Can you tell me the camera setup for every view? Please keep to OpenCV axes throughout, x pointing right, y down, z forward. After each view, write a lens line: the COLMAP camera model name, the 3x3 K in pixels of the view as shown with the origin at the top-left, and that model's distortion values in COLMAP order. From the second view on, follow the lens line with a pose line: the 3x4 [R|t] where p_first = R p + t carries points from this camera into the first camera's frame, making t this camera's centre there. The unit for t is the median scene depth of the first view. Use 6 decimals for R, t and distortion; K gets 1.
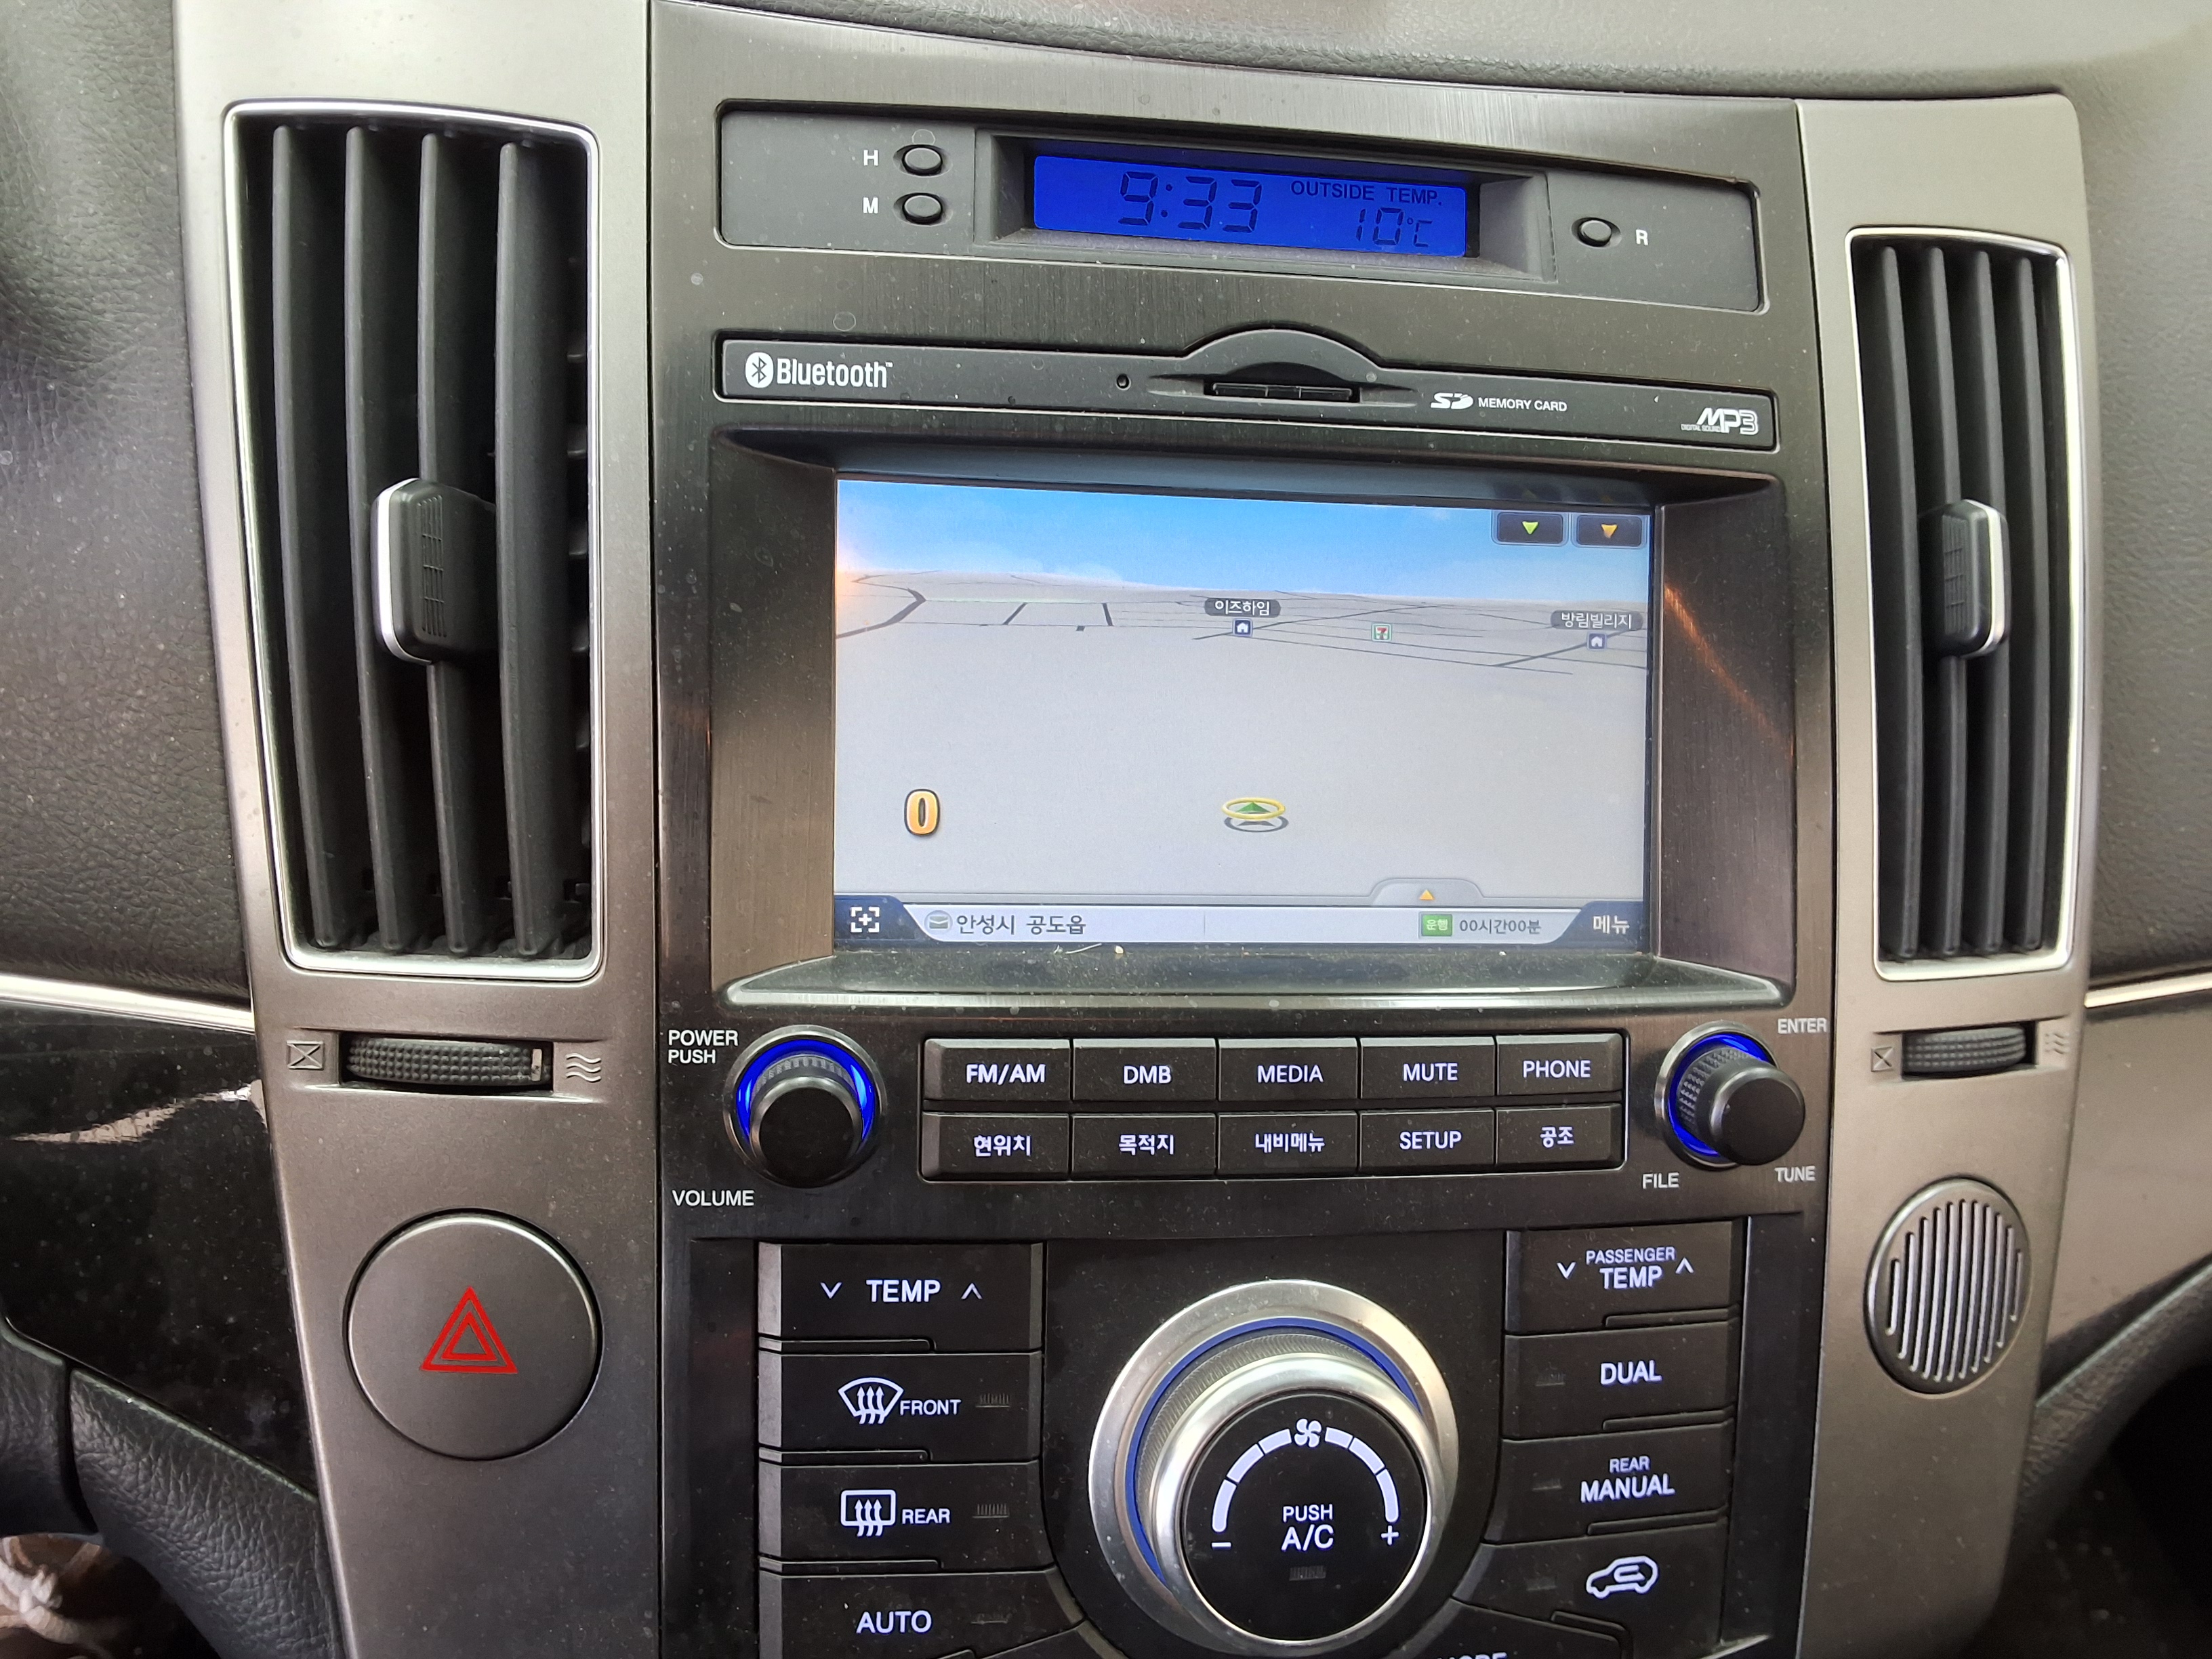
lens RADIAL K [[1753.1, 0, 1123.5], [0, 1753.1, 841.9], [0, 0, 1]] dist [0.115165, -0.171577]
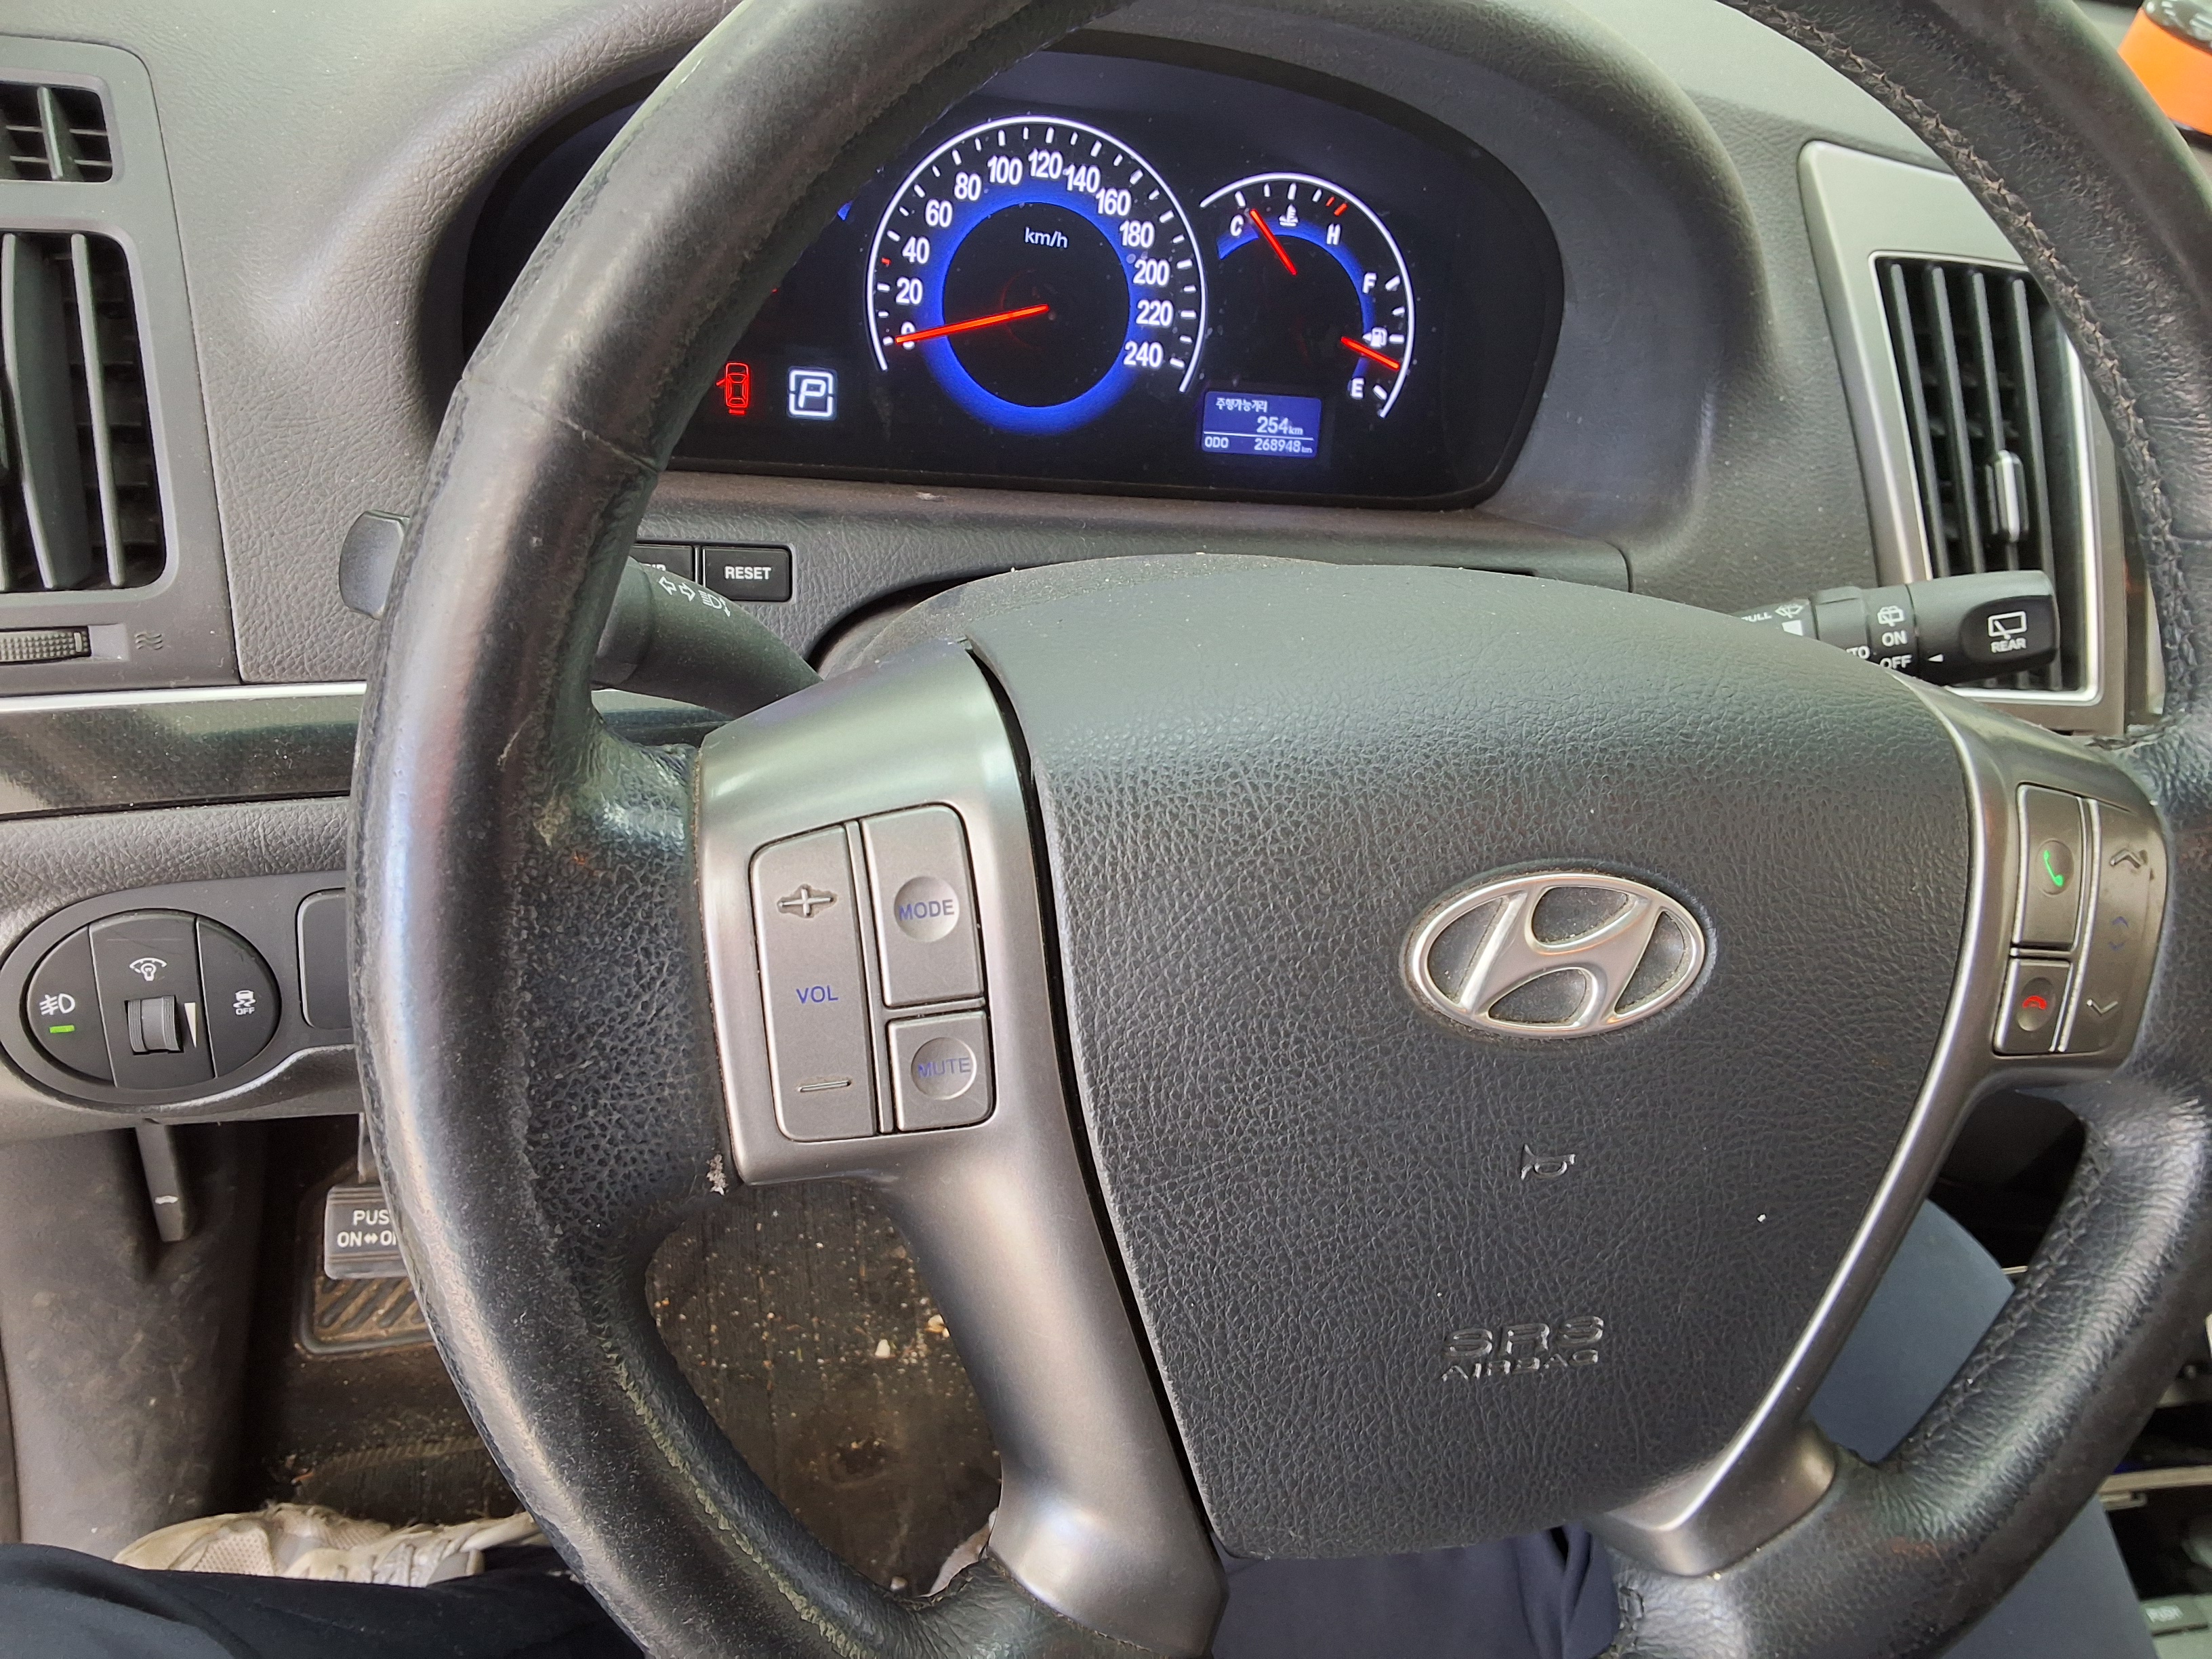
lens RADIAL K [[1754.8, 0, 1106.0], [0, 1754.8, 829.5], [0, 0, 1]] dist [0.160667, -0.317641]
pose [[0.993341, -0.010877, 0.114693, -1.559335], [0.006212, 0.999142, 0.040956, 0.123943], [-0.115040, -0.039971, 0.992556, -0.847901]]
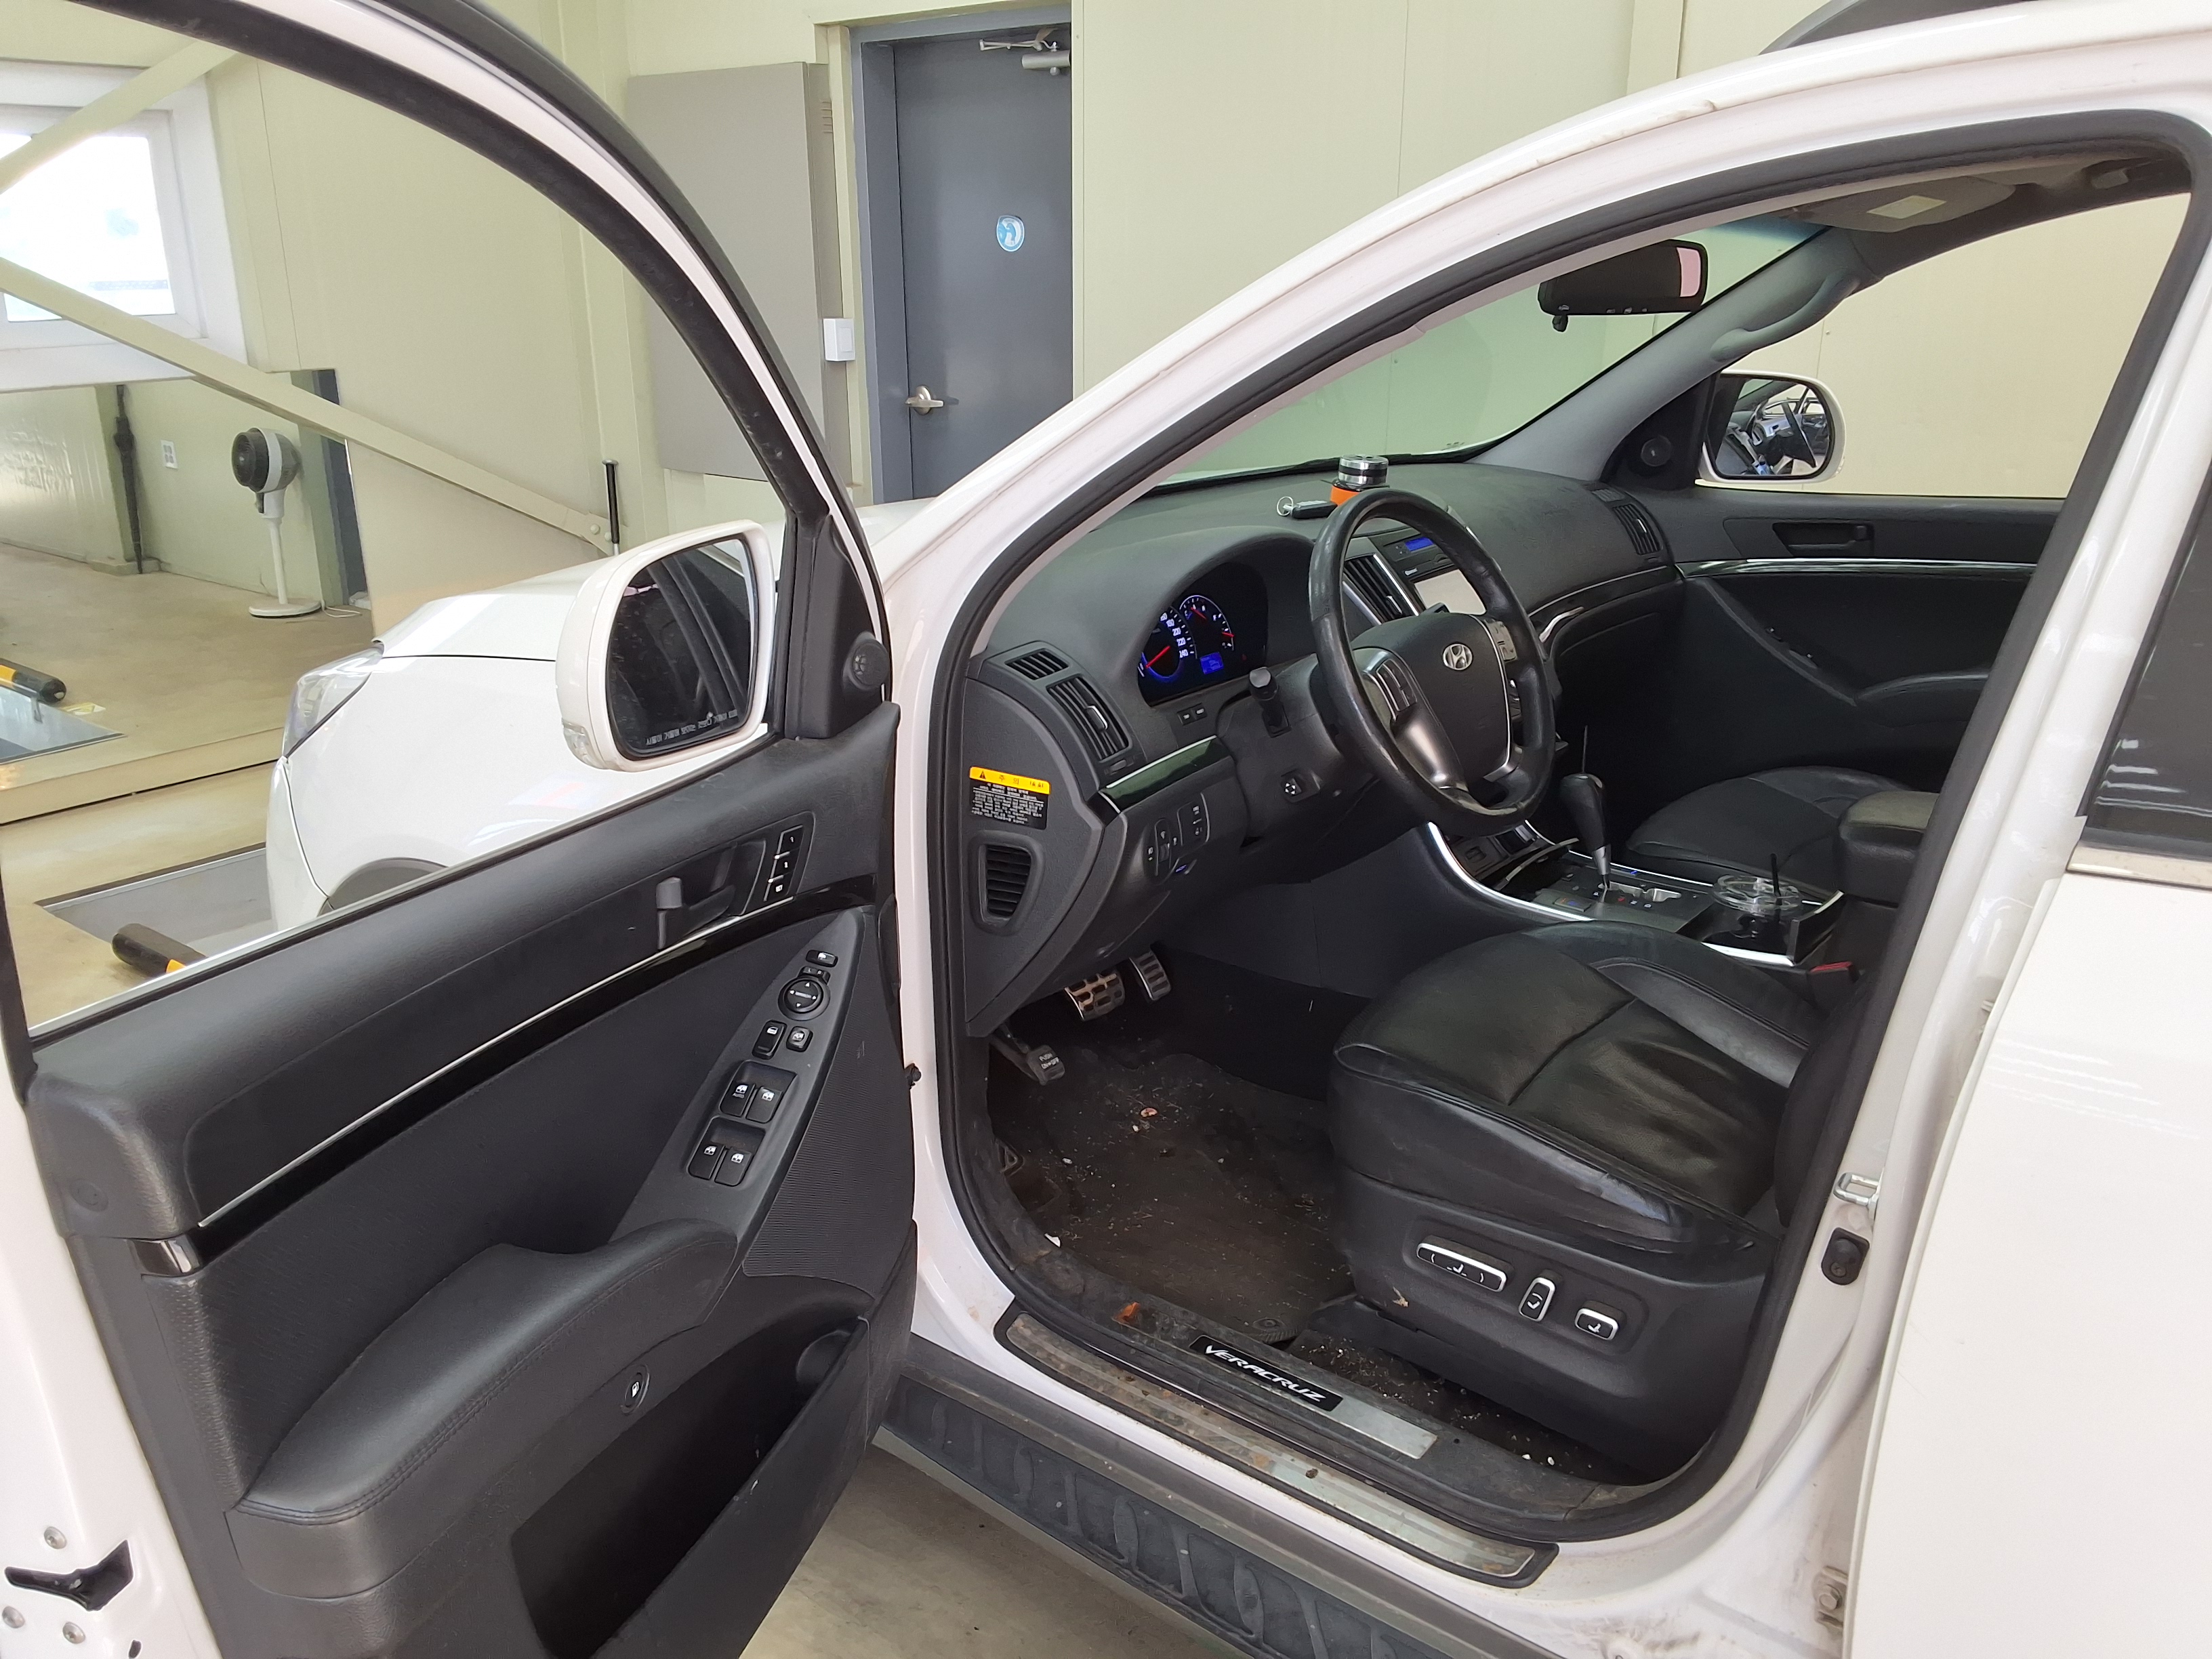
lens RADIAL K [[1754.8, 0, 1106.0], [0, 1754.8, 829.5], [0, 0, 1]] dist [0.160667, -0.317641]
pose [[0.707830, -0.335092, 0.621844, -6.136361], [0.476511, 0.876365, -0.070156, 0.617912], [-0.521454, 0.345973, 0.779993, -3.862283]]
